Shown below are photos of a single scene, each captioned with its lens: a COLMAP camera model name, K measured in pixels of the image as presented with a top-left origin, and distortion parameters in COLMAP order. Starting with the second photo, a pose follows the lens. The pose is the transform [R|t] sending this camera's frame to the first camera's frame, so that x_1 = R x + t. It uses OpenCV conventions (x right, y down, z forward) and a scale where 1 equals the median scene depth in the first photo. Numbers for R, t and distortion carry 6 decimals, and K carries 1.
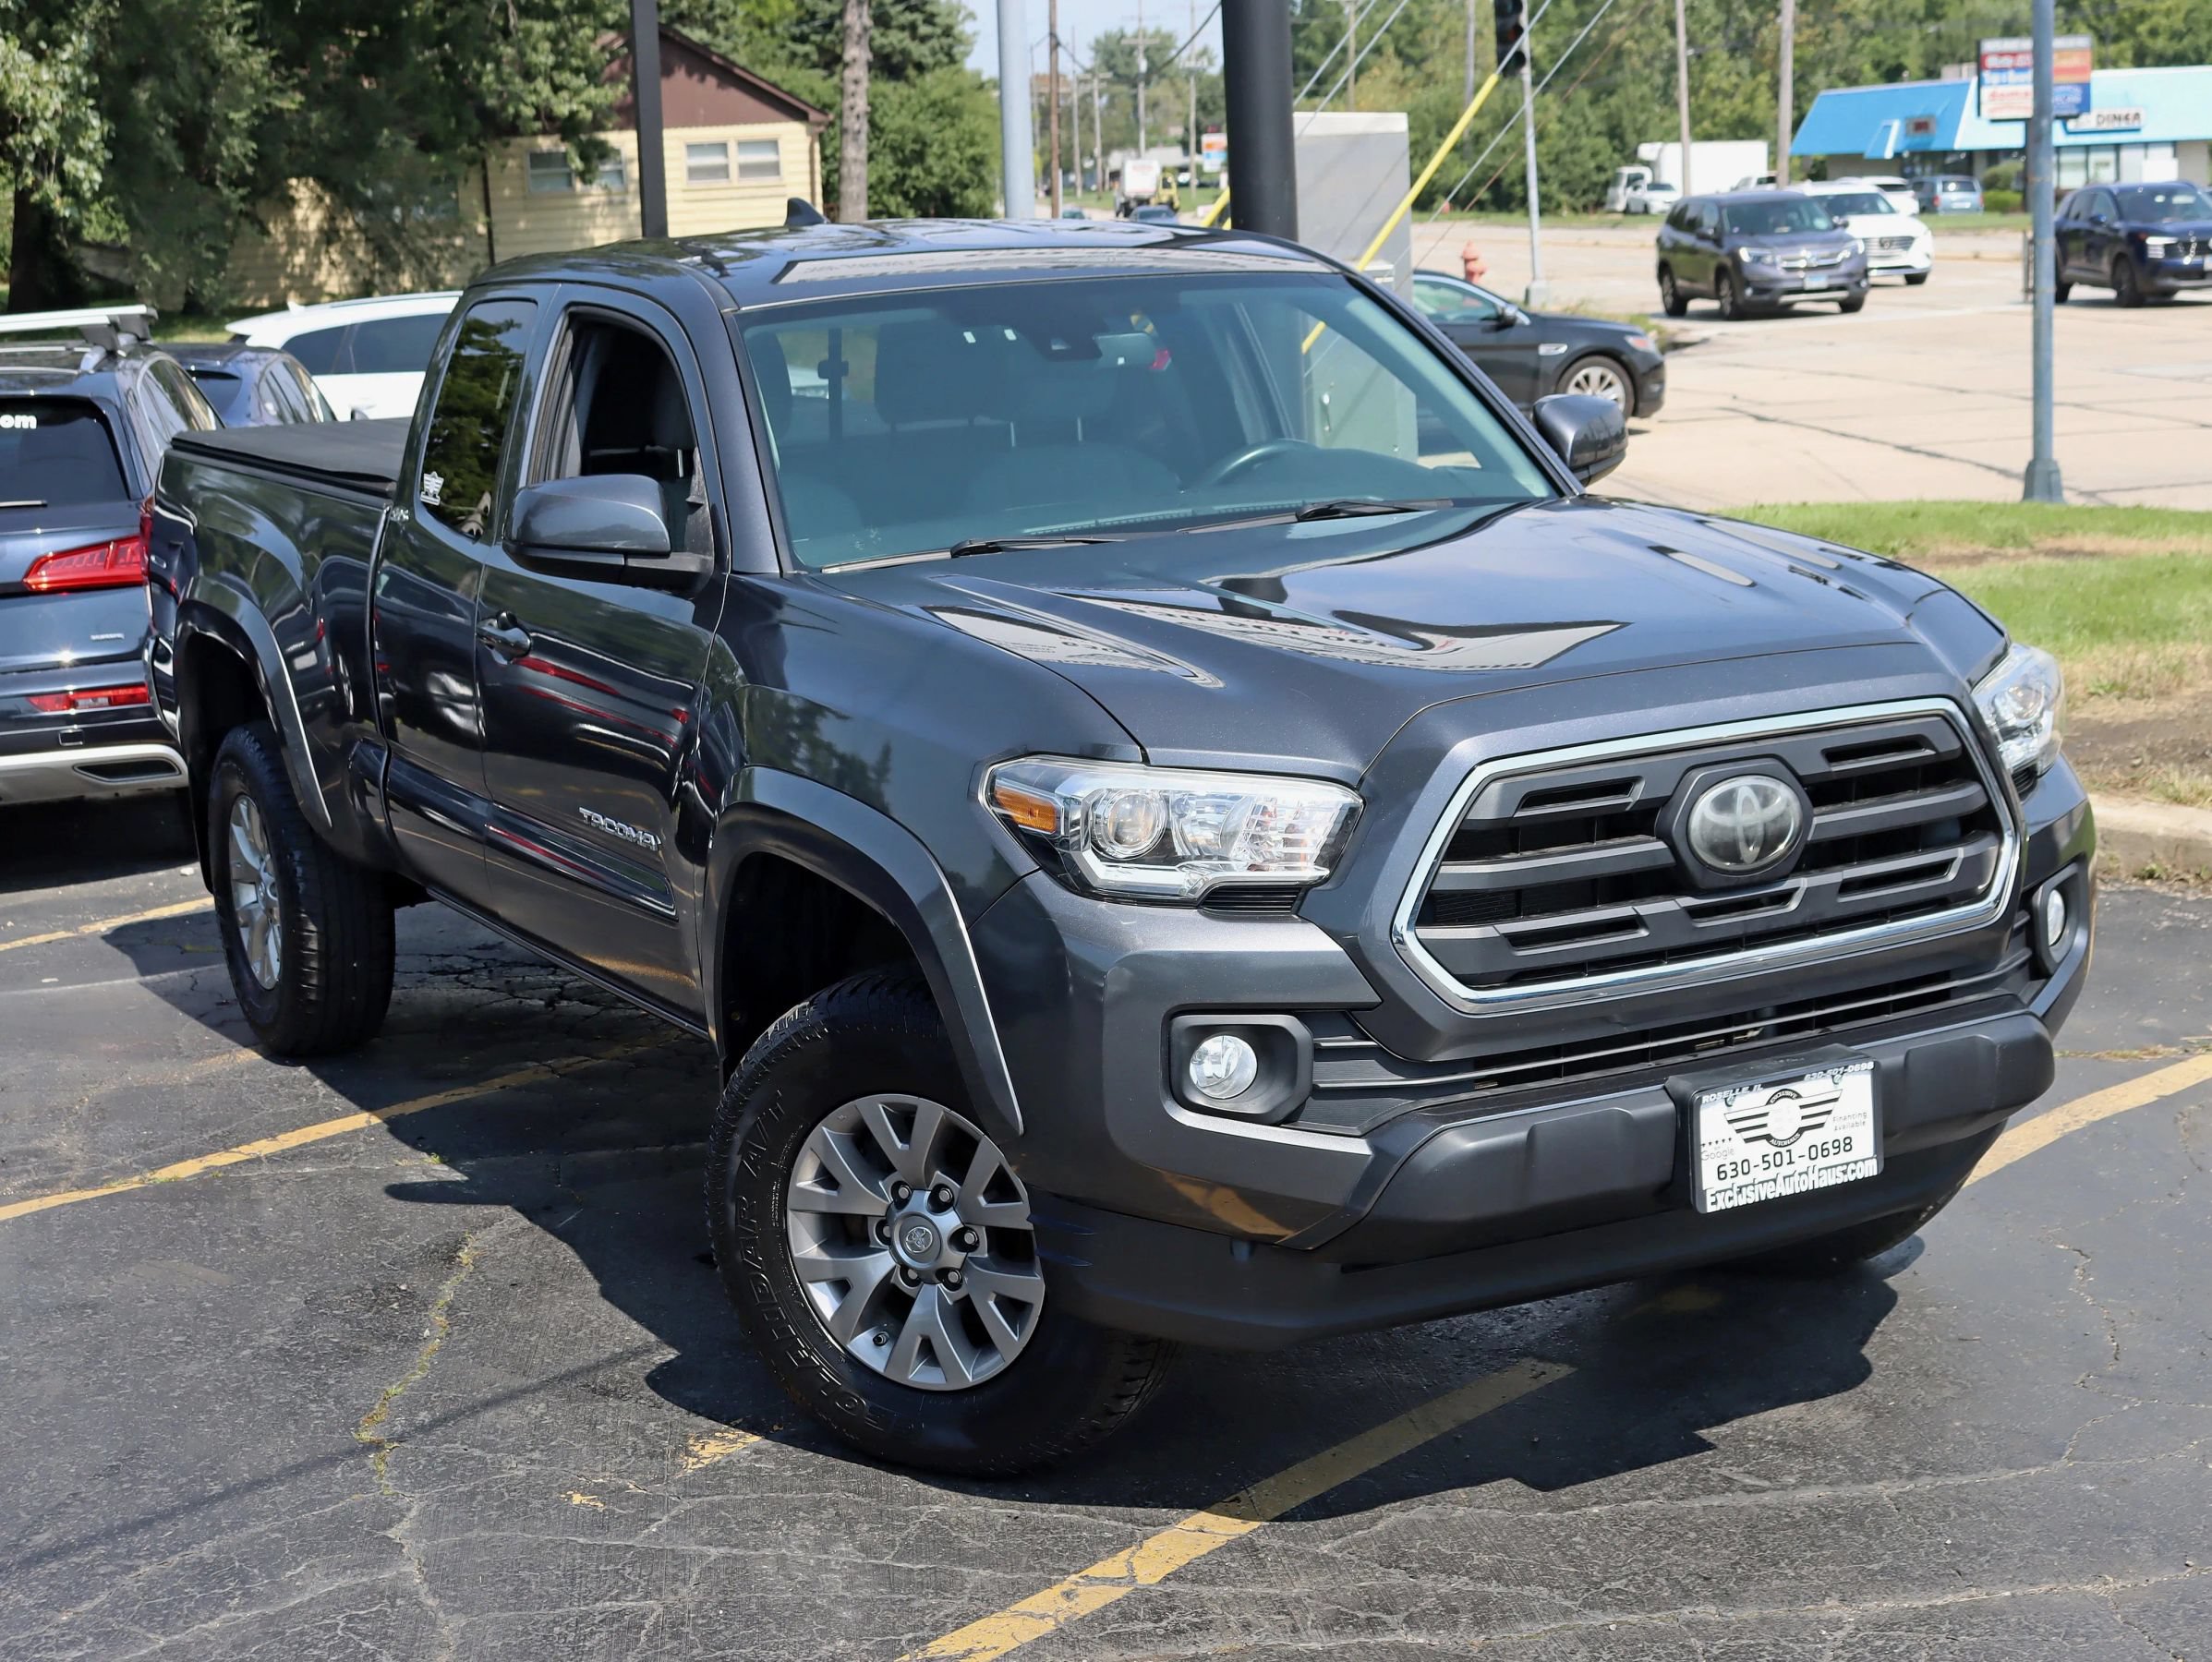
lens RADIAL K [[3630.5, 0, 1106.0], [0, 3630.5, 831.0], [0, 0, 1]] dist [-0.075326, 0.211045]
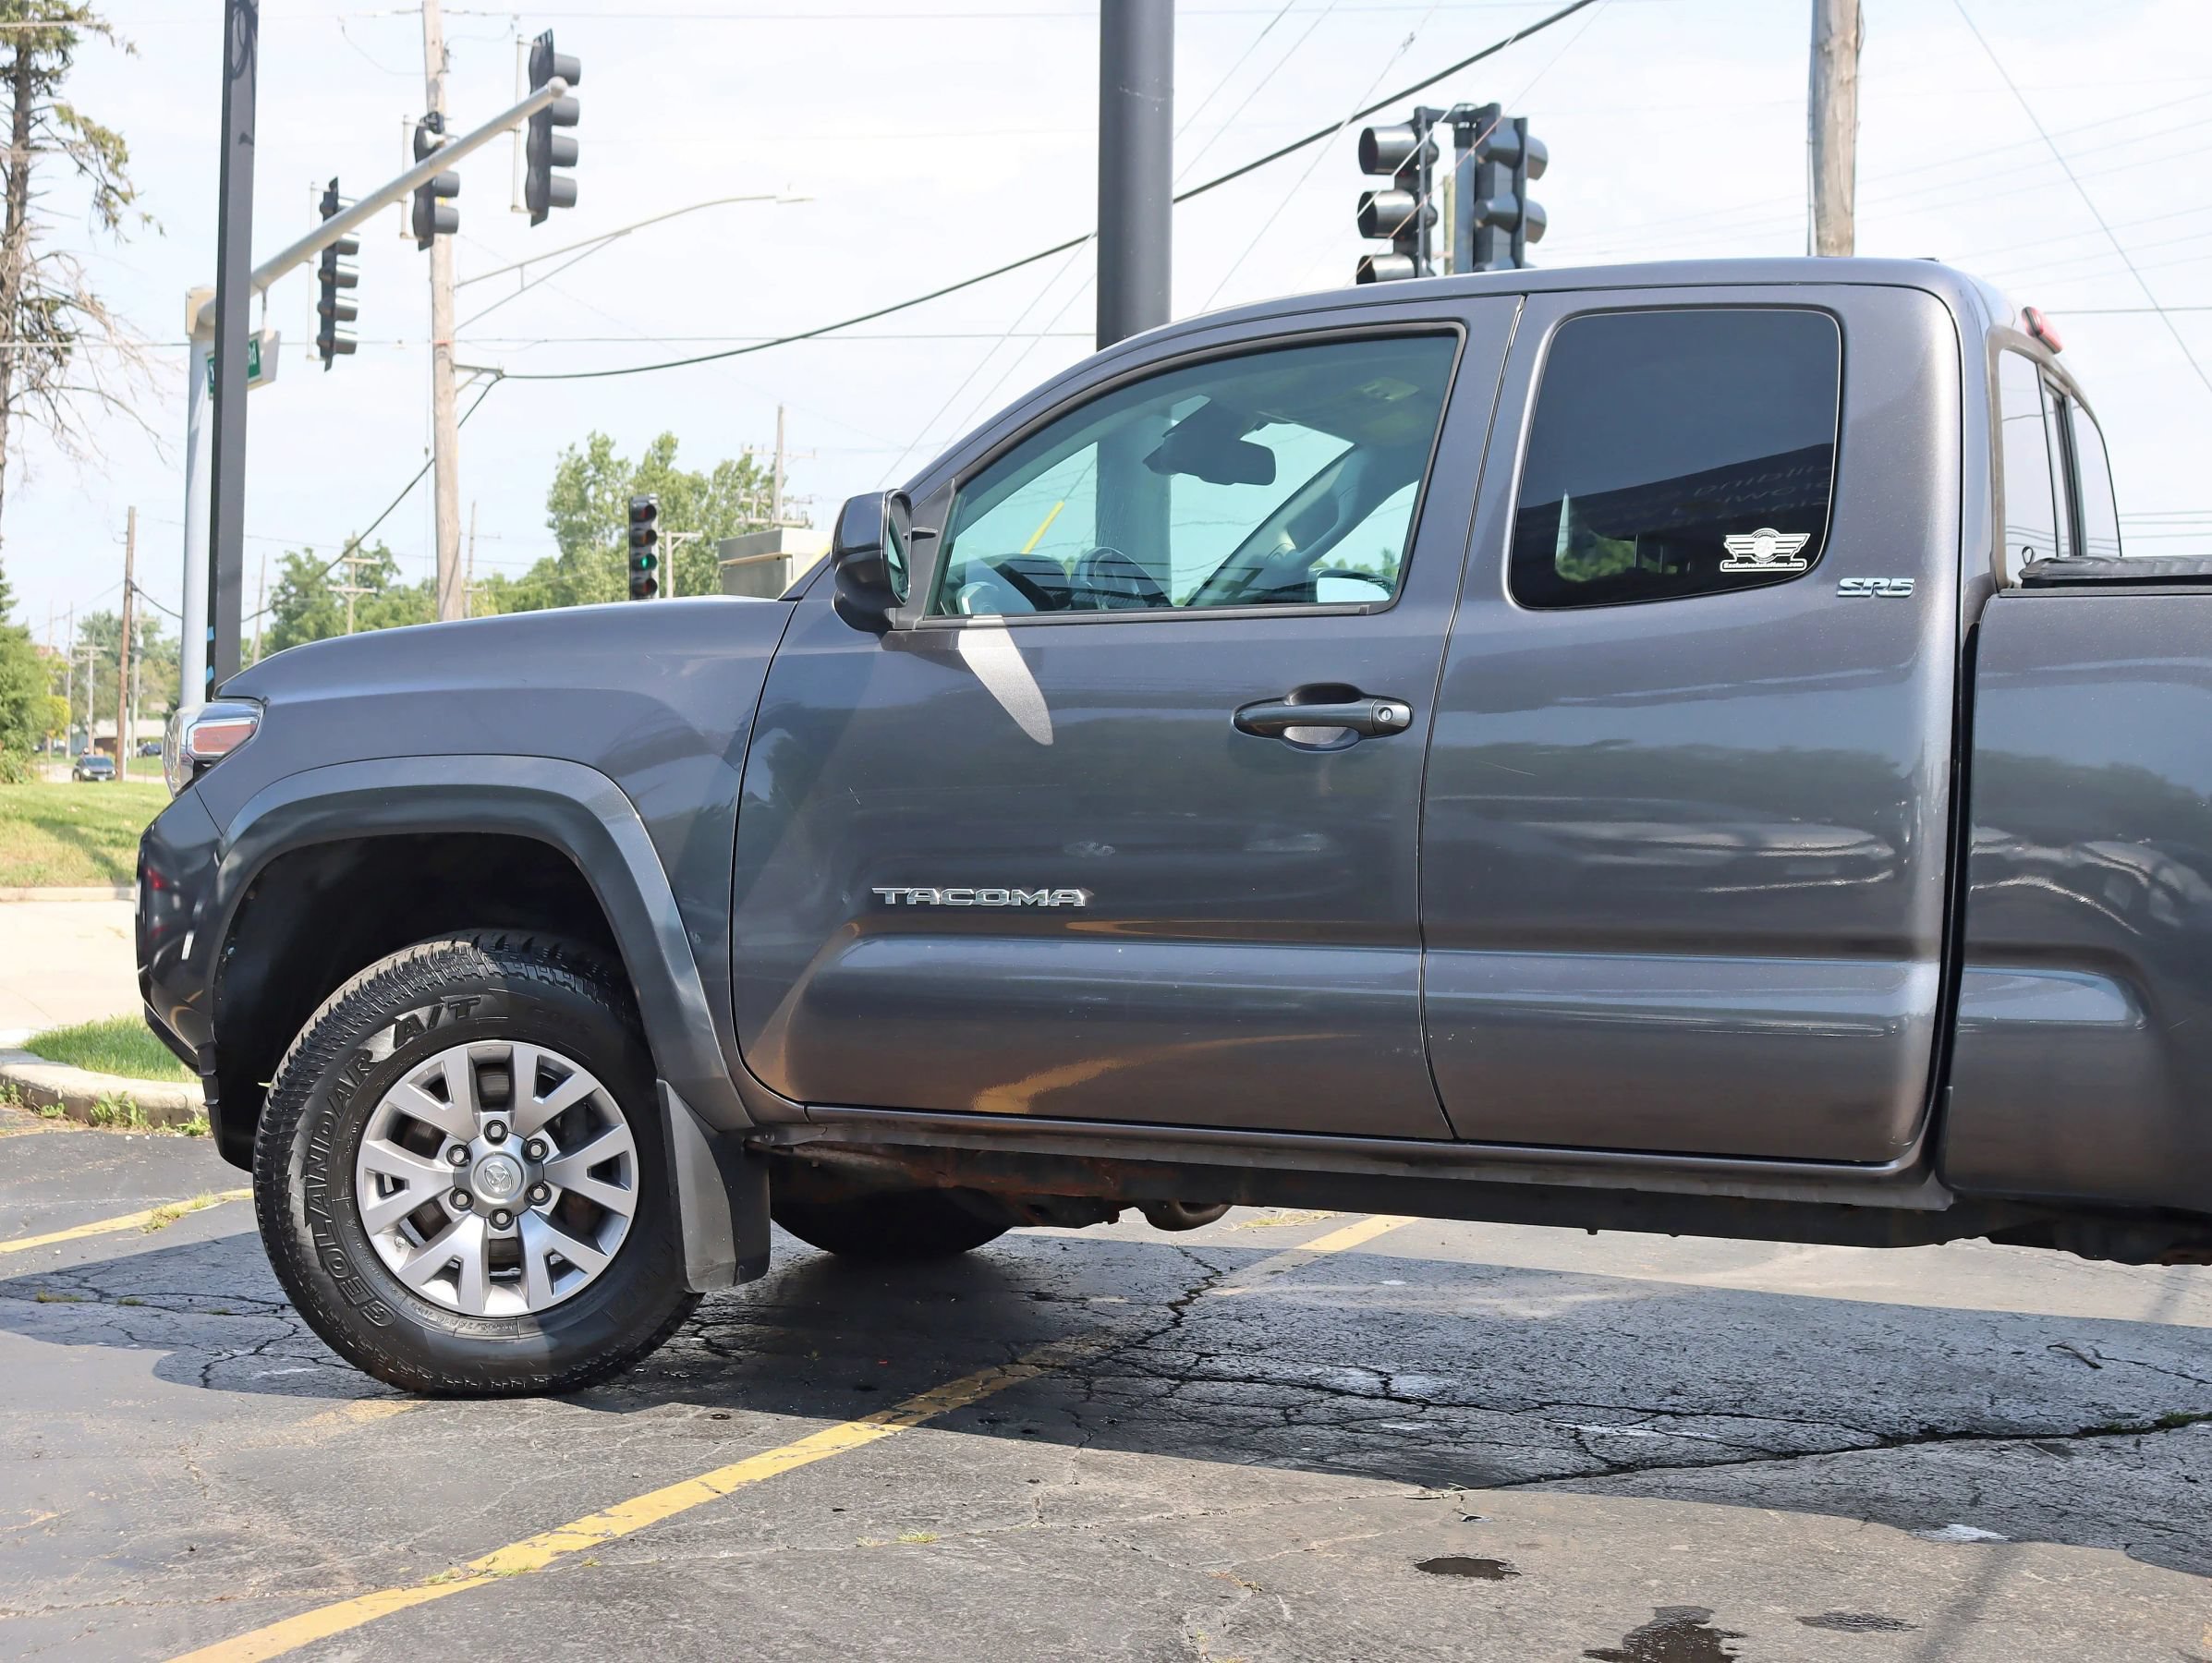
lens RADIAL K [[3269.7, 0, 1106.0], [0, 3269.7, 831.5], [0, 0, 1]] dist [-0.097780, 0.145274]
pose [[0.950139, 0.054870, 0.306960, -0.473672], [-0.004029, 0.986475, -0.163864, 0.084435], [-0.311799, 0.154457, 0.937510, 0.570594]]
